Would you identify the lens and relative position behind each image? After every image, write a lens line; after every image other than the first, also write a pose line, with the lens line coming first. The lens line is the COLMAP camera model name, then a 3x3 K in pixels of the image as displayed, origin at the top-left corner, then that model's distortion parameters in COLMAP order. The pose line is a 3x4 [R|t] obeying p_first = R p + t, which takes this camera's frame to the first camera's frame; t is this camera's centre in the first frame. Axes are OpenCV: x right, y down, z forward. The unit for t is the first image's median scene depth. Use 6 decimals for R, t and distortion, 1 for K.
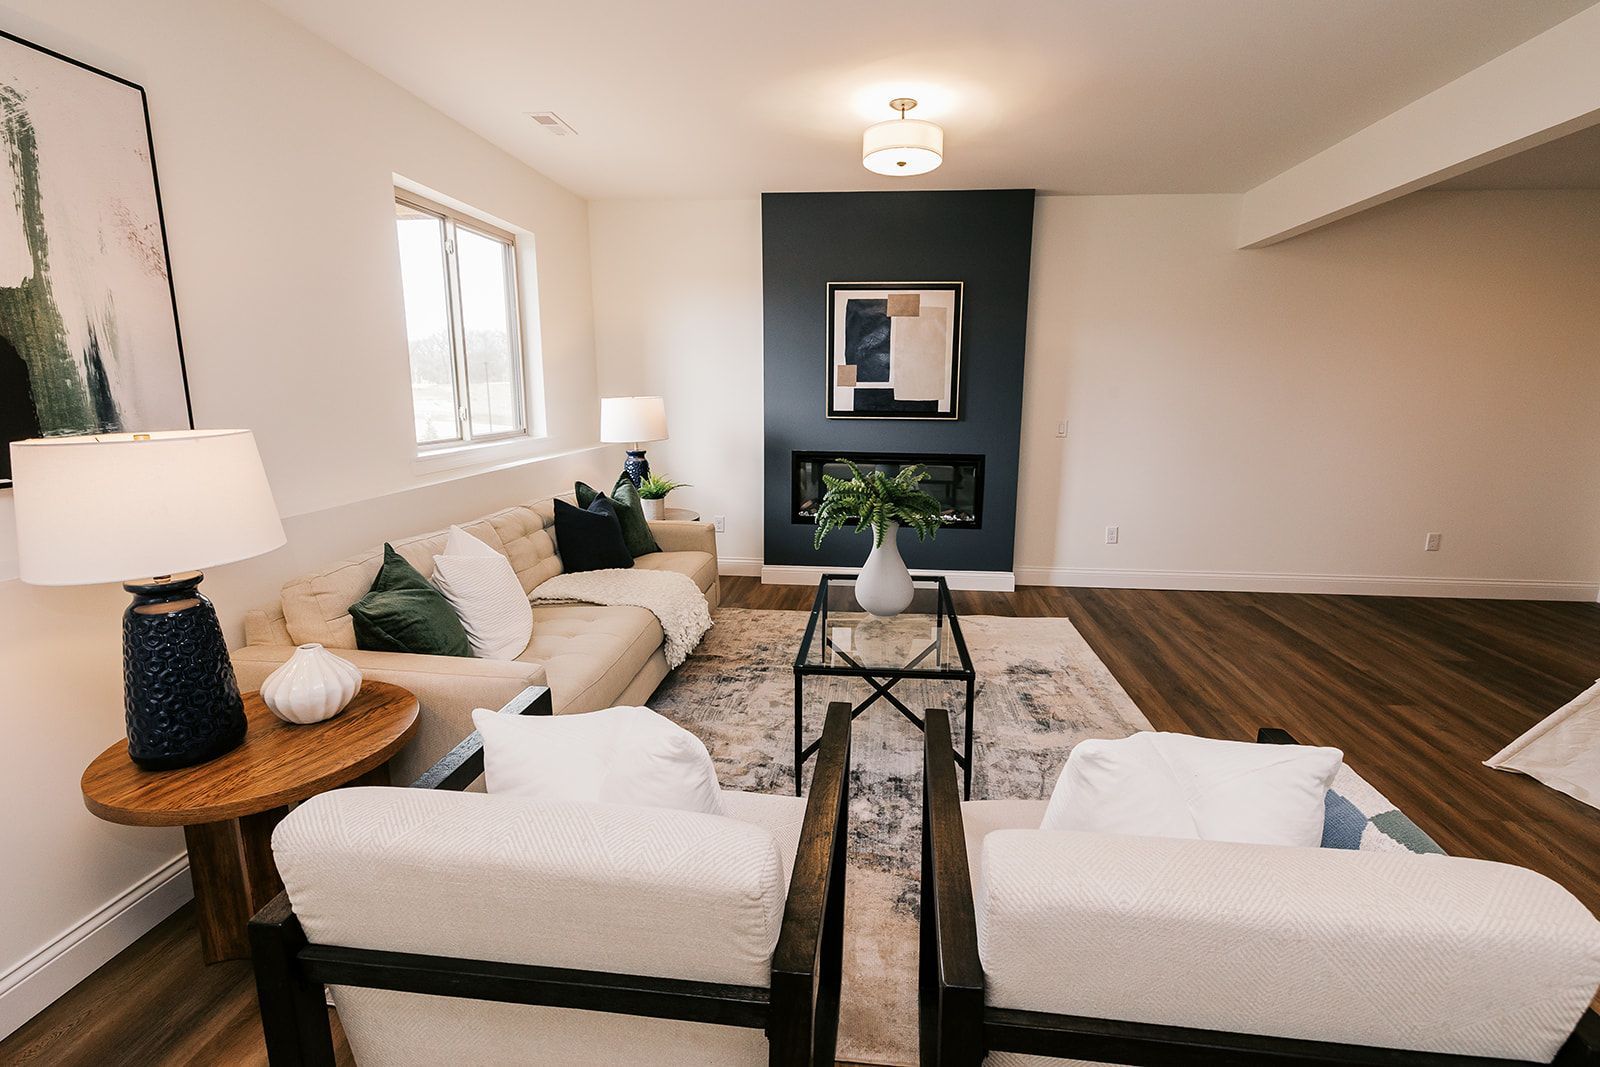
lens RADIAL K [[712.2, 0, 832.8], [0, 712.2, 515.9], [0, 0, 1]] dist [-0.001932, 0.002728]
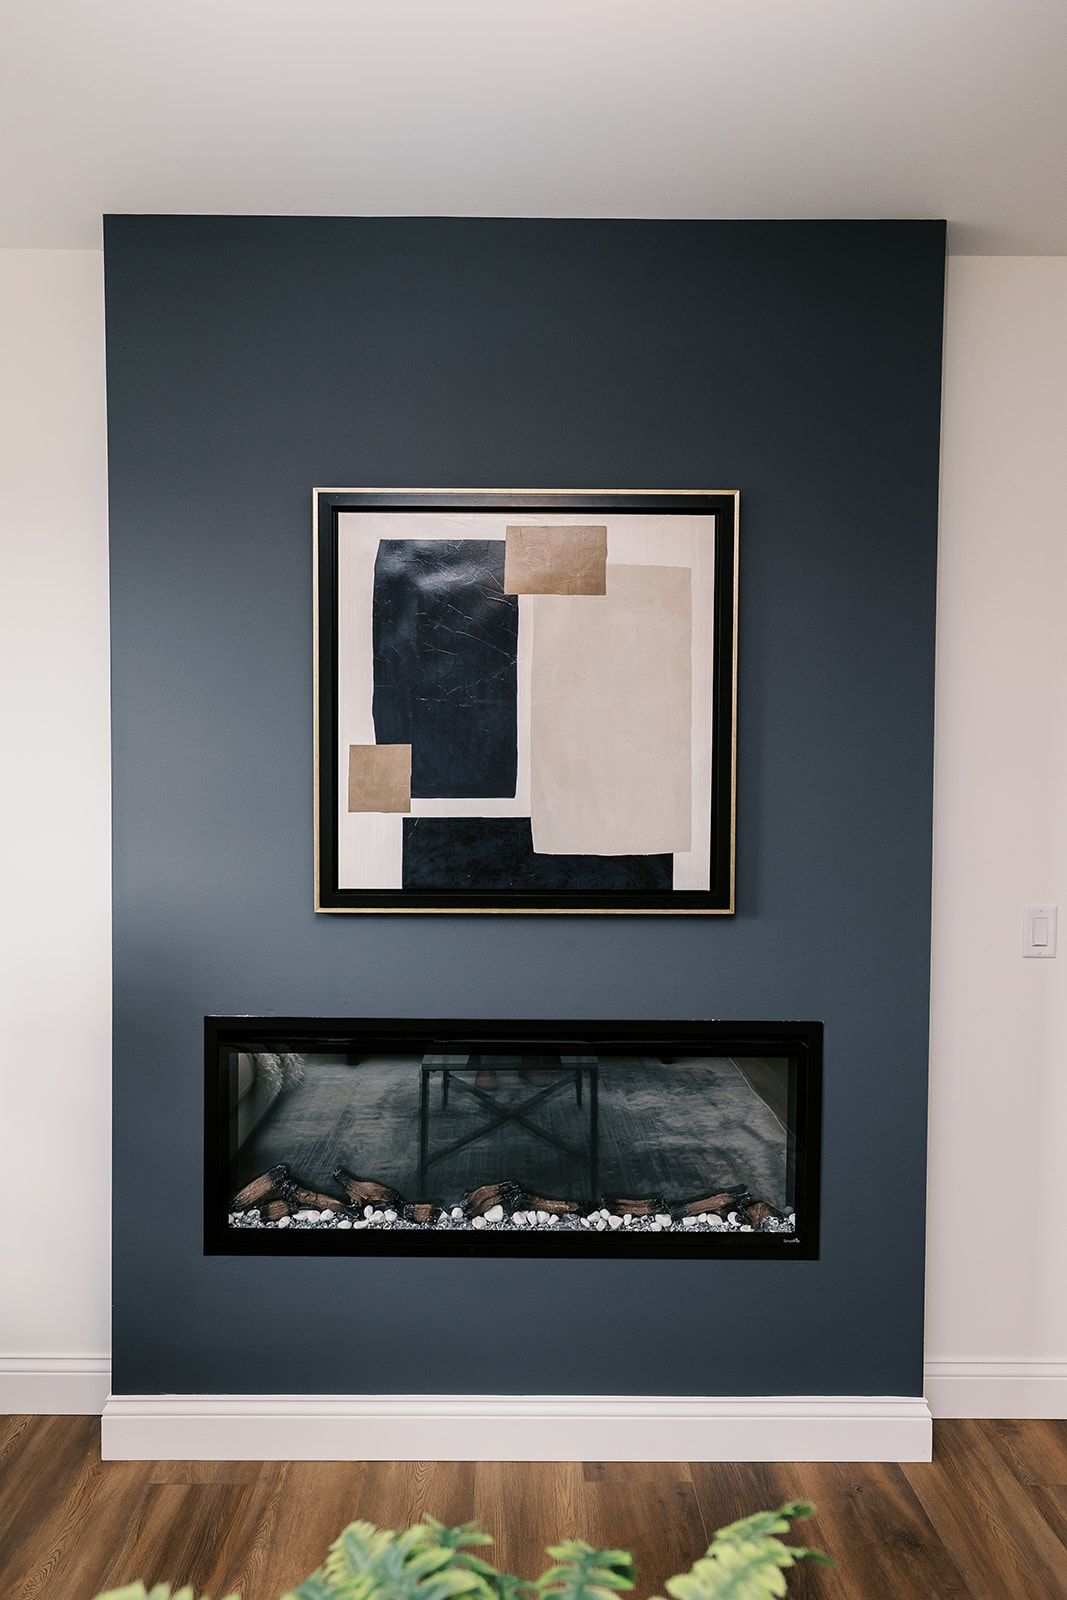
lens RADIAL K [[1453.7, 0, 539.2], [0, 1453.7, 809.5], [0, 0, 1]] dist [0.000049, 0.000000]
pose [[0.996397, -0.006885, 0.084530, 0.035954], [0.017257, 0.992307, -0.122596, -0.105791], [-0.083036, 0.123613, 0.988850, 0.372039]]
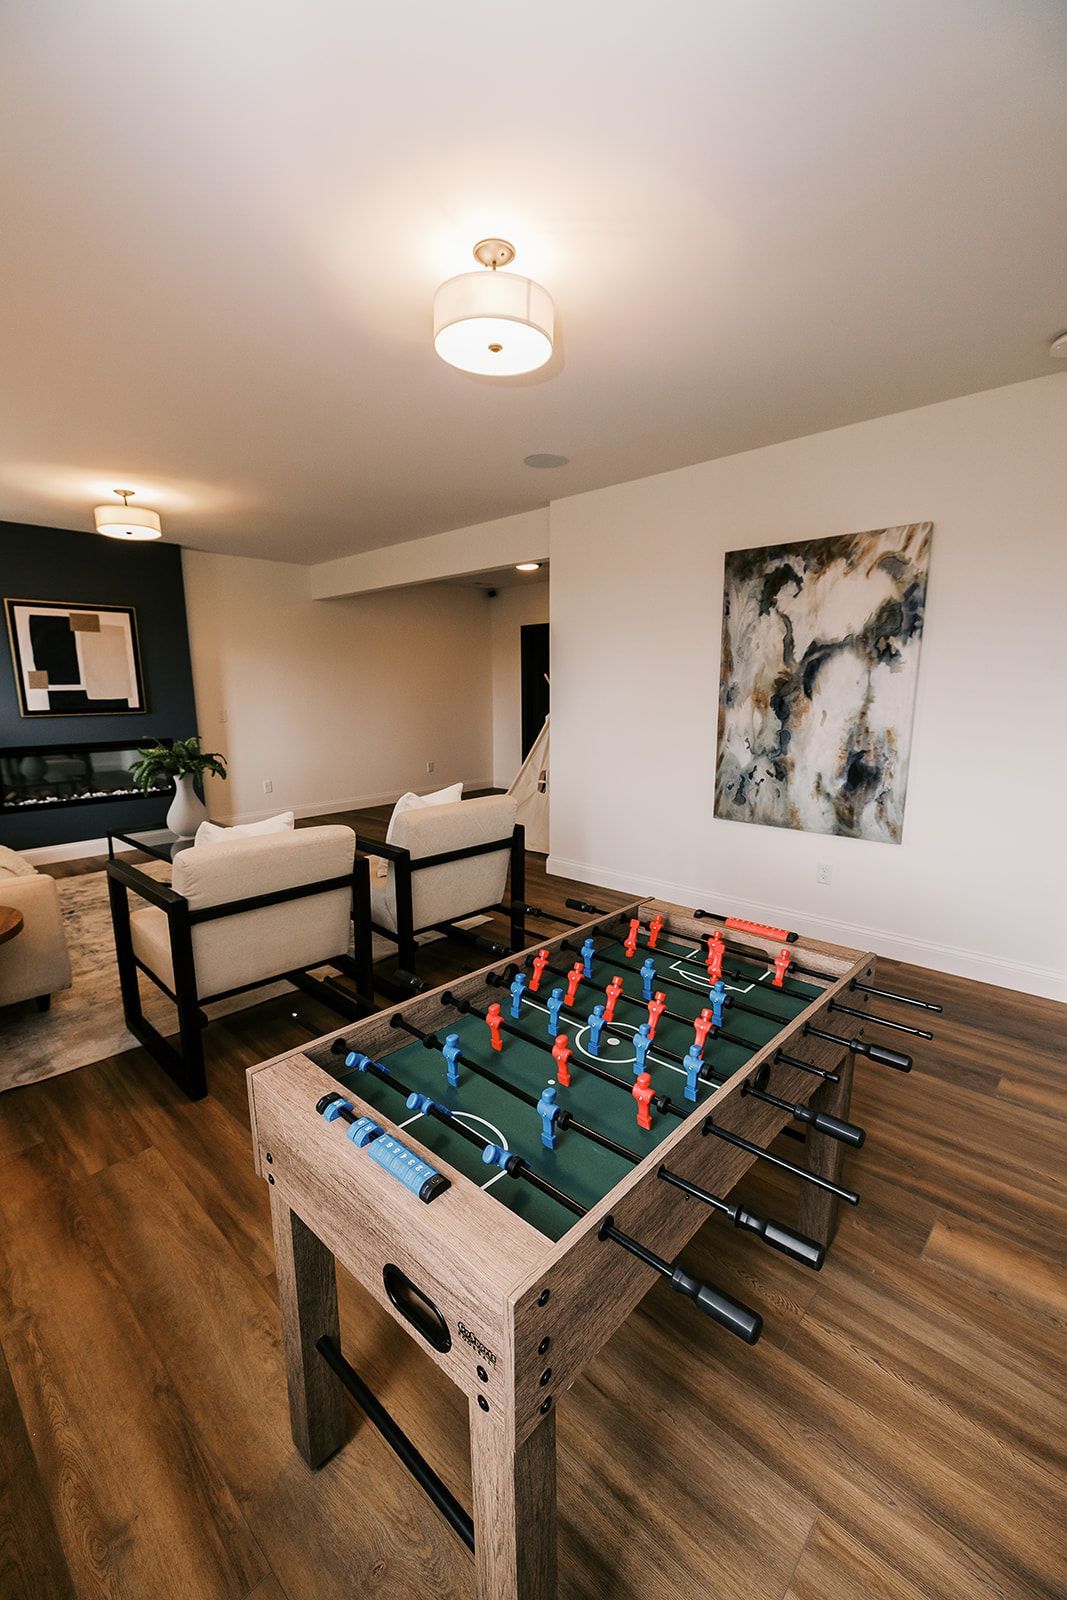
lens RADIAL K [[678.4, 0, 534.3], [0, 678.4, 805.0], [0, 0, 1]] dist [0.007815, -0.000108]
pose [[0.621630, -0.151388, 0.768542, -0.369053], [0.150253, 0.985972, 0.072686, 0.046312], [-0.768765, 0.070292, 0.635657, -0.322119]]
